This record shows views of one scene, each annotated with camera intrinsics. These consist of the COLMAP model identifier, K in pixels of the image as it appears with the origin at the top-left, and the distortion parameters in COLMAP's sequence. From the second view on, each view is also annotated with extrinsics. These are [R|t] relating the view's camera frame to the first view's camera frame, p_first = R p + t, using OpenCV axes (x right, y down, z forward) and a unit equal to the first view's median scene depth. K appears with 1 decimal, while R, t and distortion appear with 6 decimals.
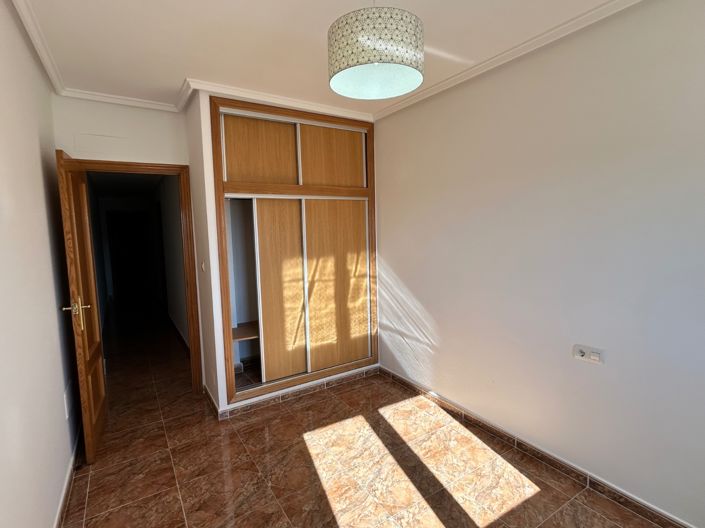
lens RADIAL K [[356.5, 0, 352.5], [0, 356.5, 264.0], [0, 0, 1]] dist [-0.000041, 0.000103]
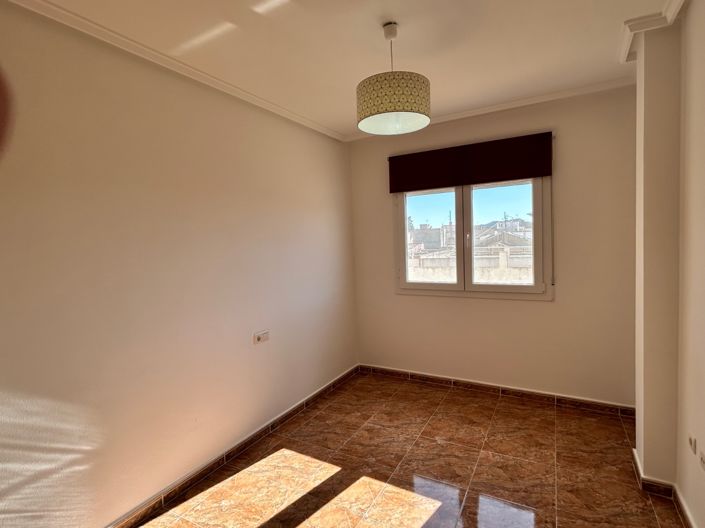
lens RADIAL K [[356.5, 0, 352.5], [0, 356.5, 264.0], [0, 0, 1]] dist [-0.000041, 0.000103]
pose [[-0.451793, -0.013208, 0.892025, -0.642890], [0.145378, 0.985435, 0.088222, -0.083301], [-0.880198, 0.169539, -0.443292, 1.118519]]
